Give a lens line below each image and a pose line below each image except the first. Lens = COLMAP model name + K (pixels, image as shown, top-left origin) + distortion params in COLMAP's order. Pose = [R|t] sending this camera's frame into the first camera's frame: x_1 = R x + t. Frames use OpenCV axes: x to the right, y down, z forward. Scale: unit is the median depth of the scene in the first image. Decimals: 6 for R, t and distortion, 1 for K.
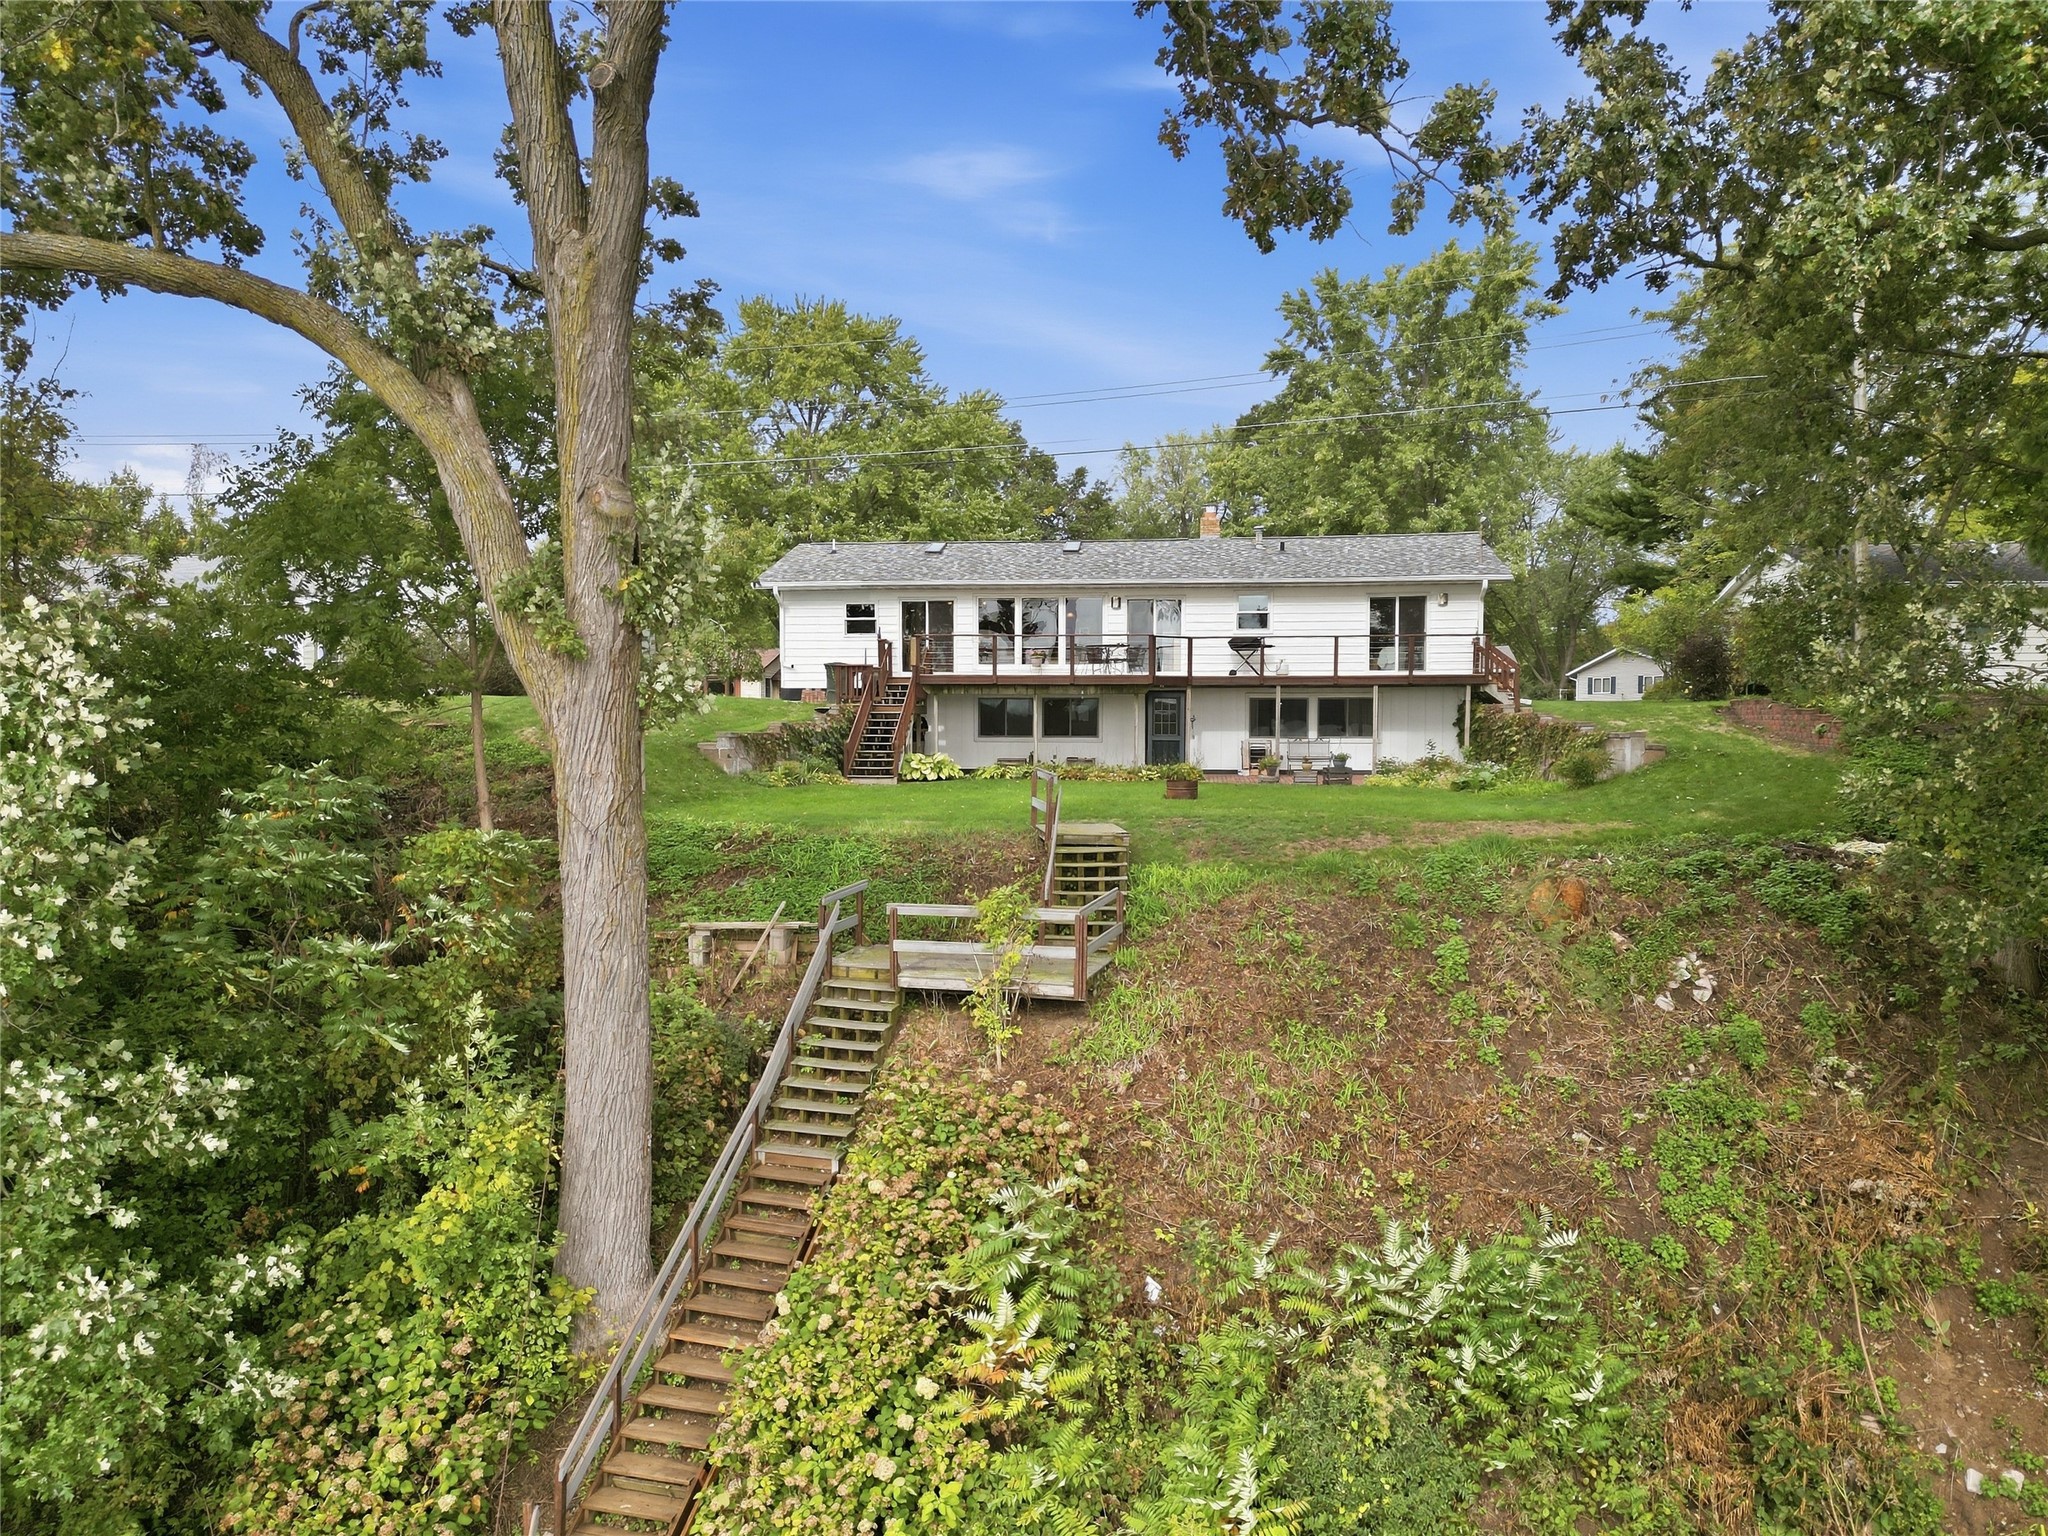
lens RADIAL K [[1408.3, 0, 1024.0], [0, 1408.3, 768.0], [0, 0, 1]] dist [0.000497, -0.001226]
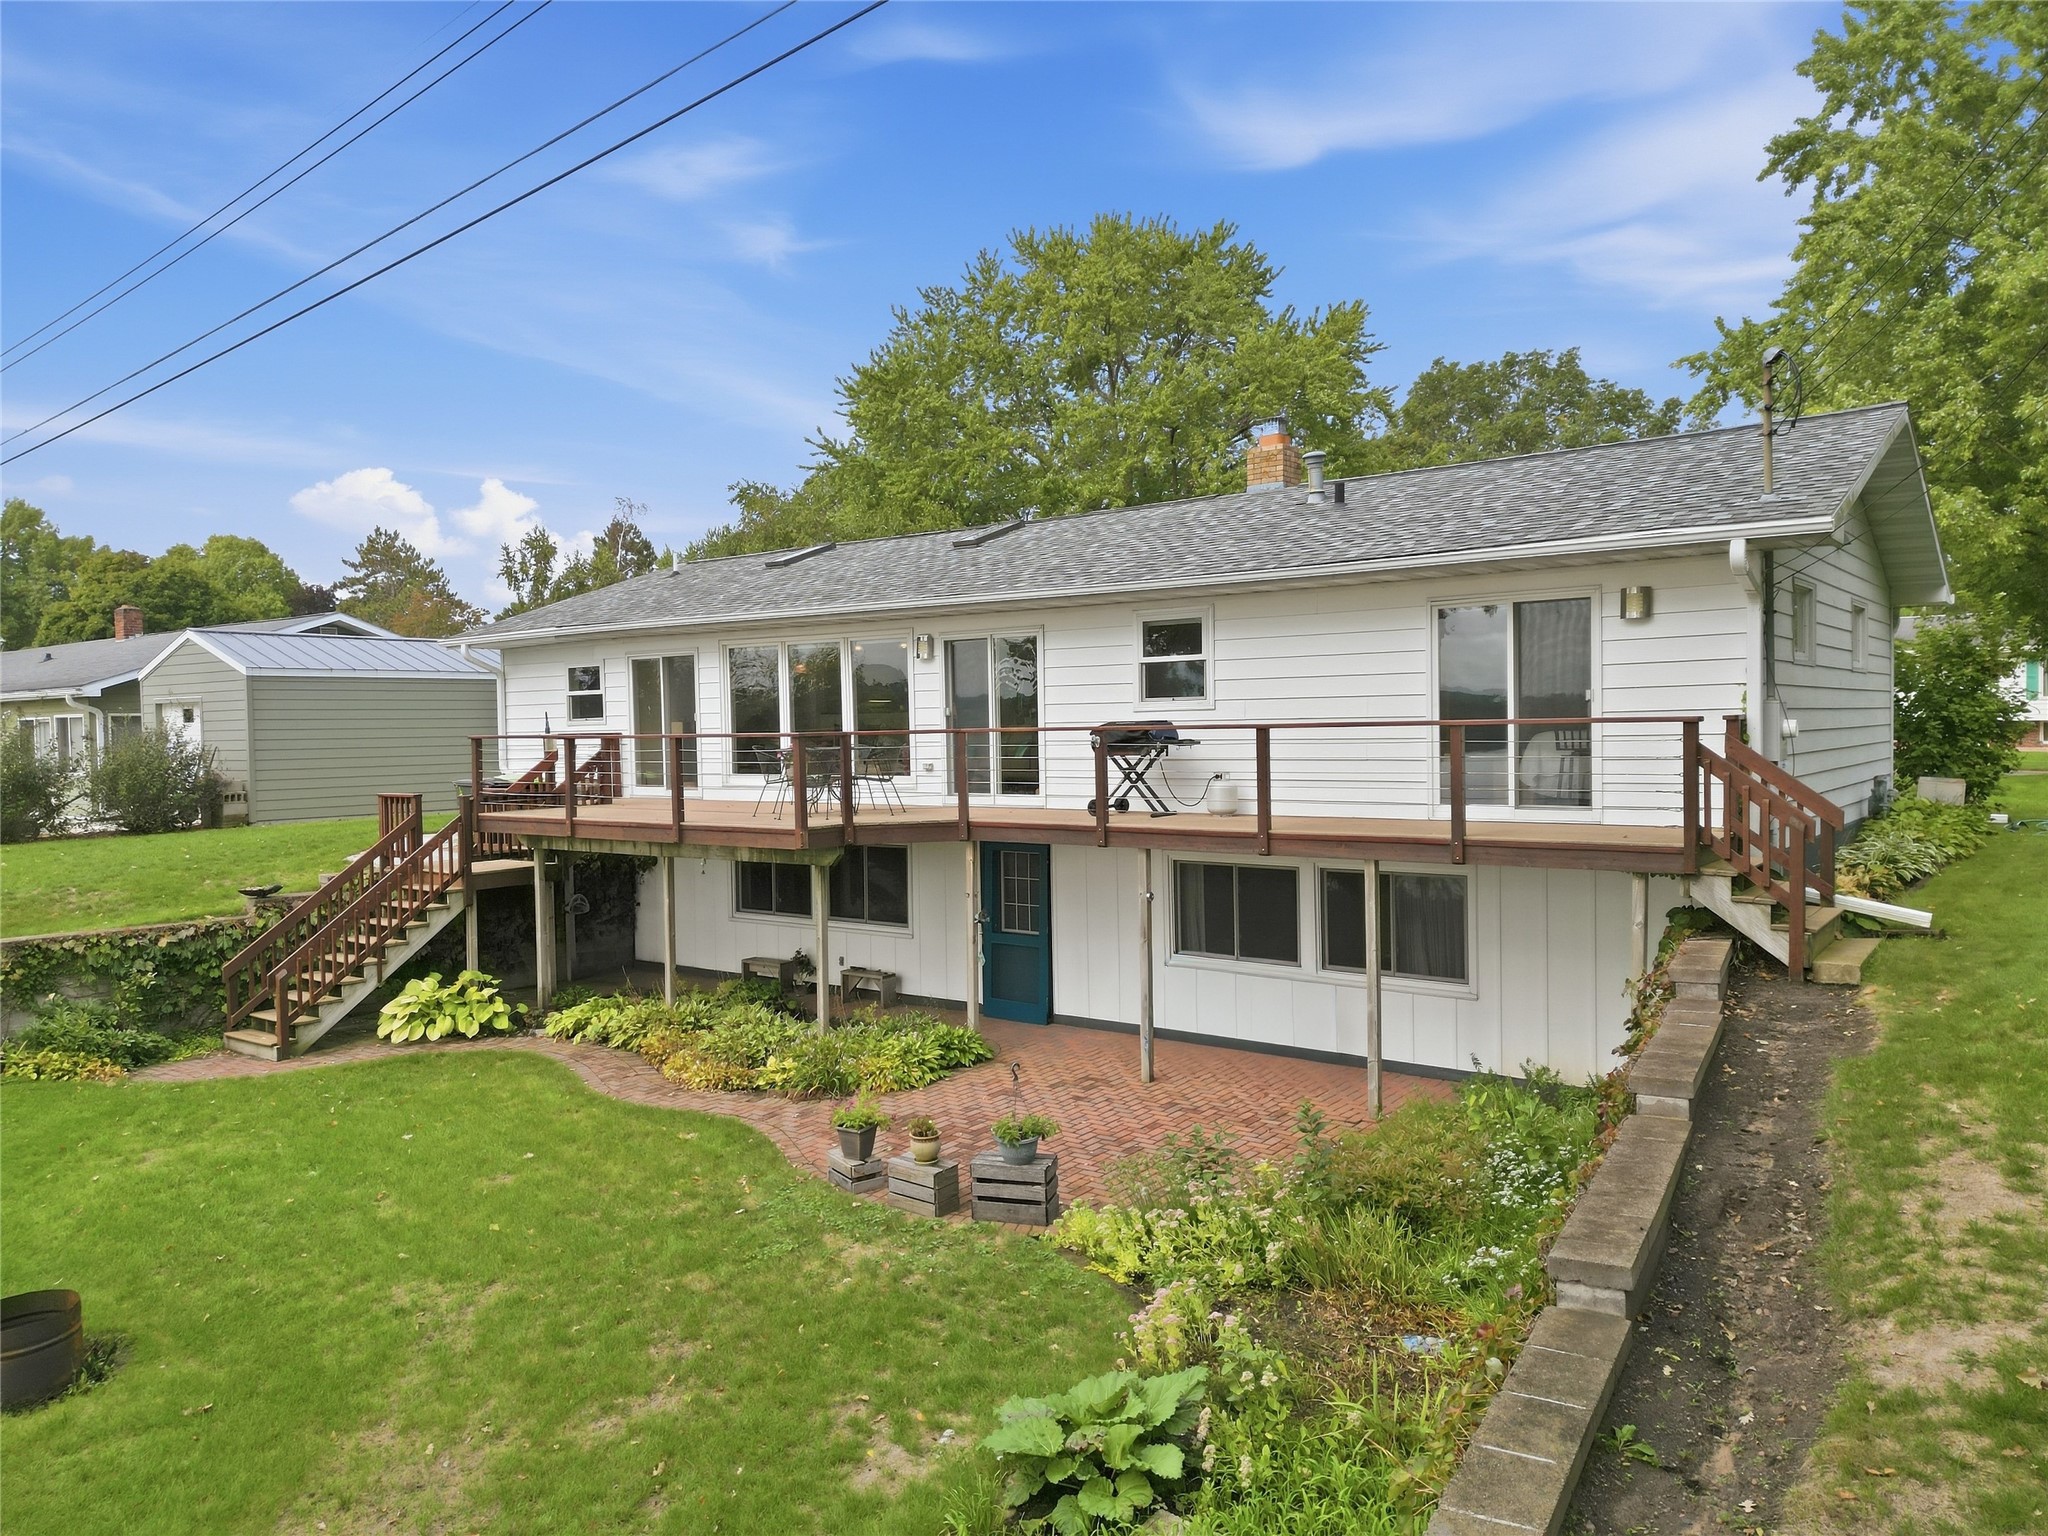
lens RADIAL K [[1408.3, 0, 1024.0], [0, 1408.3, 768.0], [0, 0, 1]] dist [0.000497, -0.001226]
pose [[0.894509, -0.008048, -0.446977, 0.296420], [0.006714, 0.999967, -0.004570, -0.073403], [0.446999, 0.001087, 0.894534, 0.581136]]
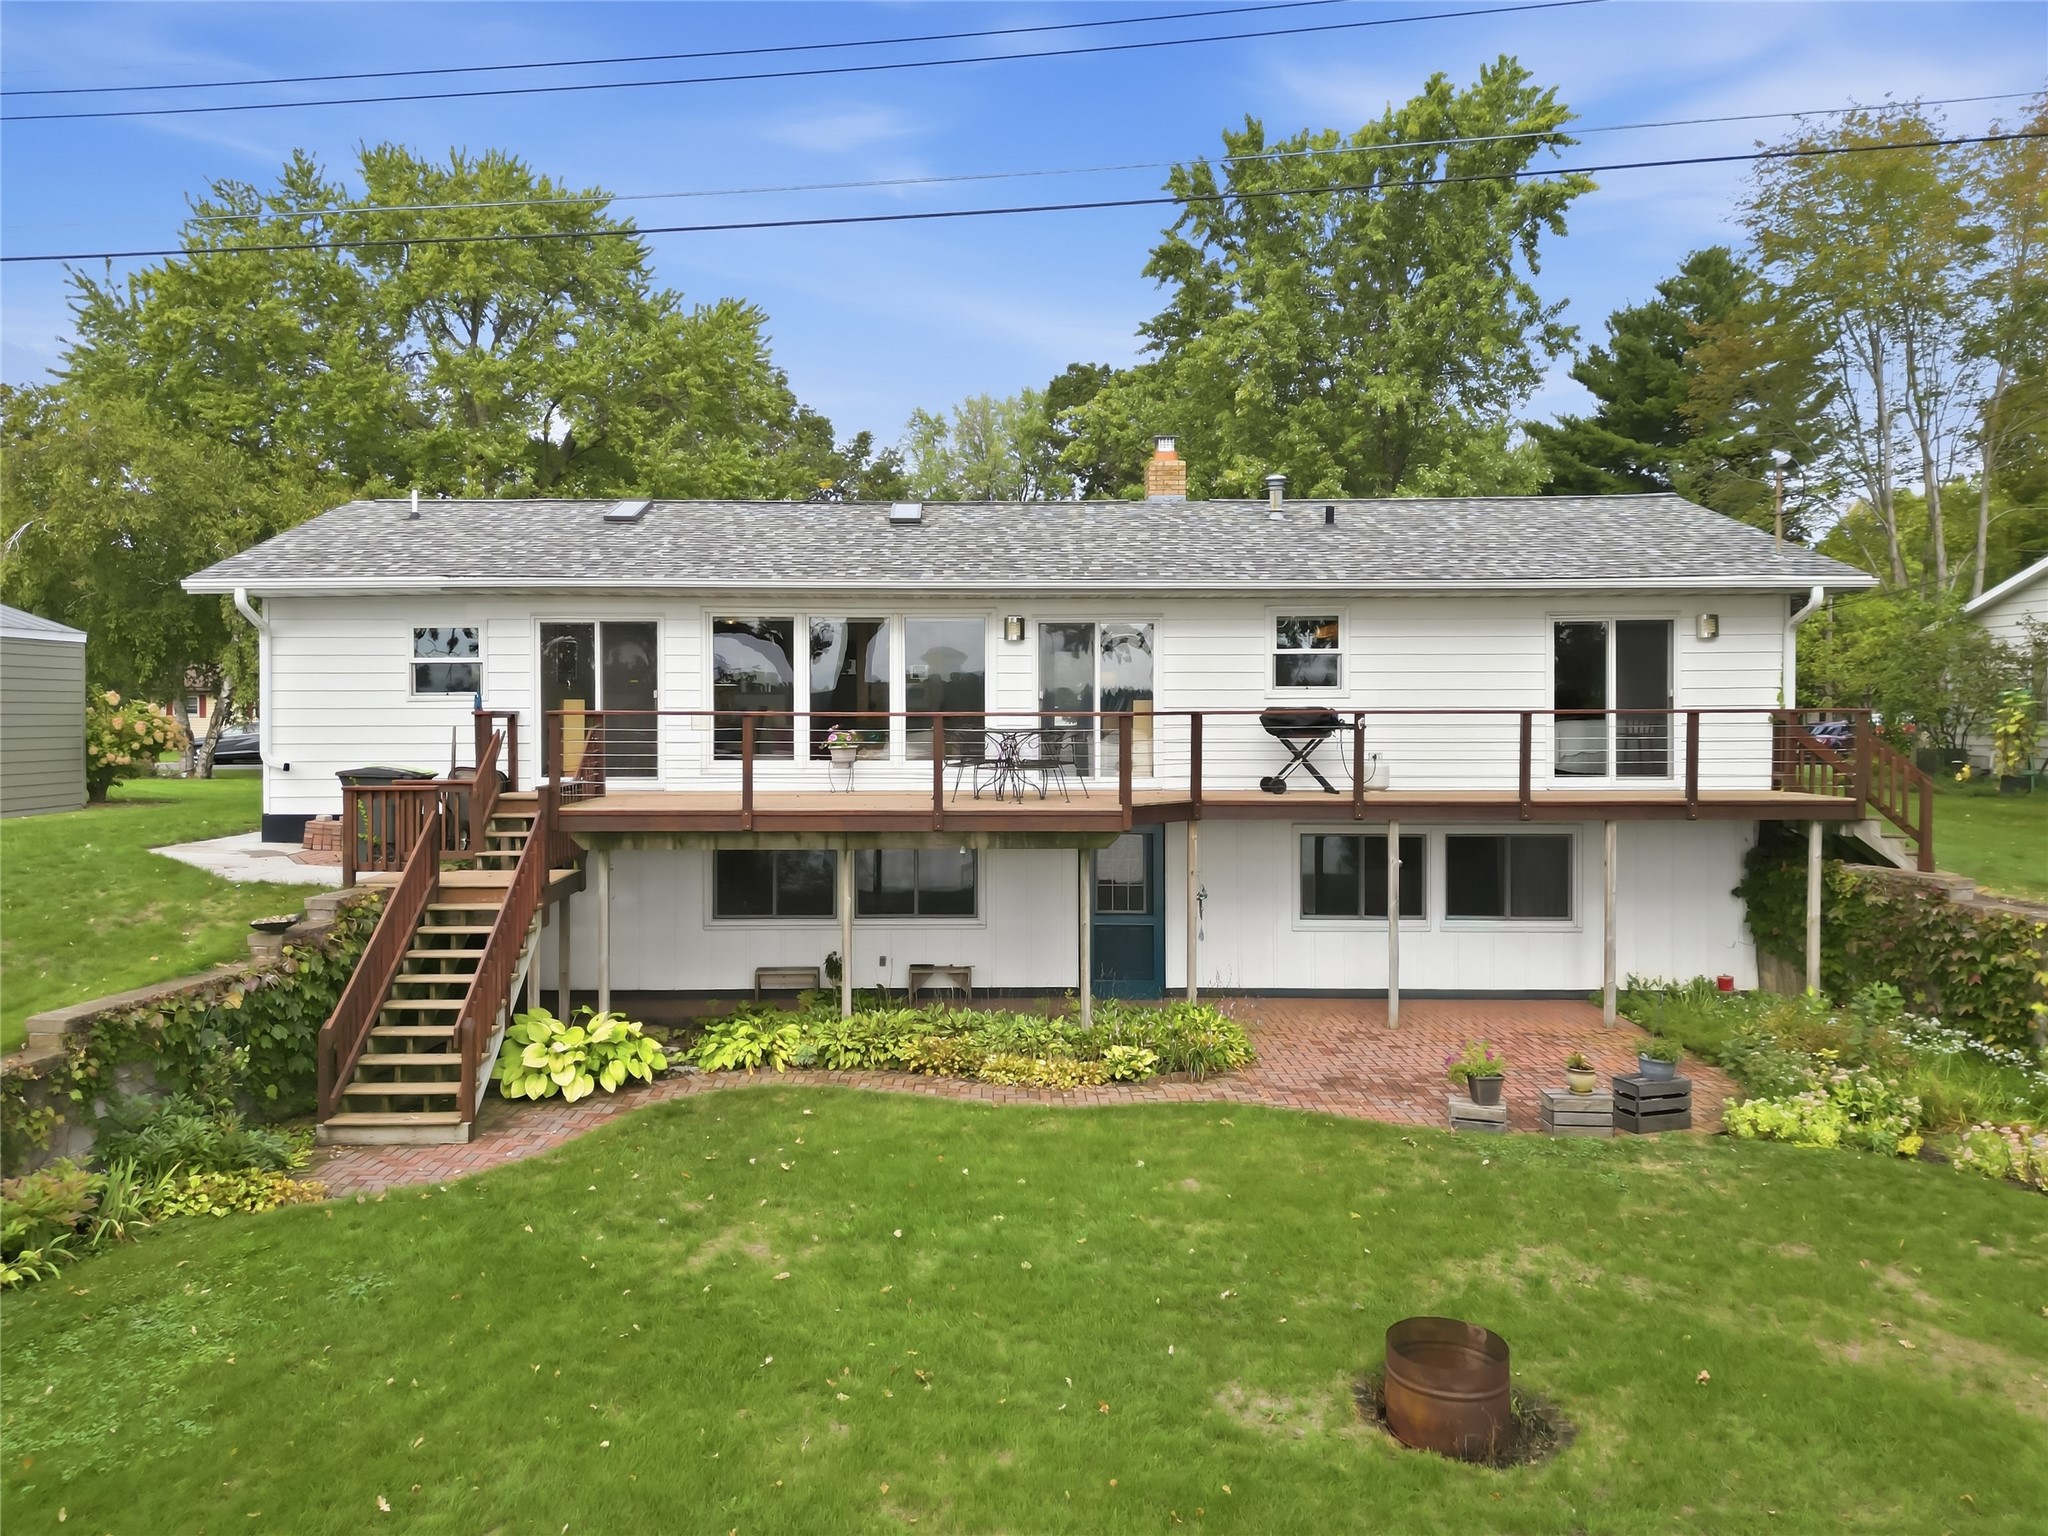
lens RADIAL K [[1450.4, 0, 1020.8], [0, 1450.4, 719.6], [0, 0, 1]] dist [0.009111, 0.002722]
pose [[0.987581, -0.006971, 0.156957, -0.006916], [0.011733, 0.999498, -0.029439, -0.072323], [-0.156673, 0.030915, 0.987167, 0.520191]]
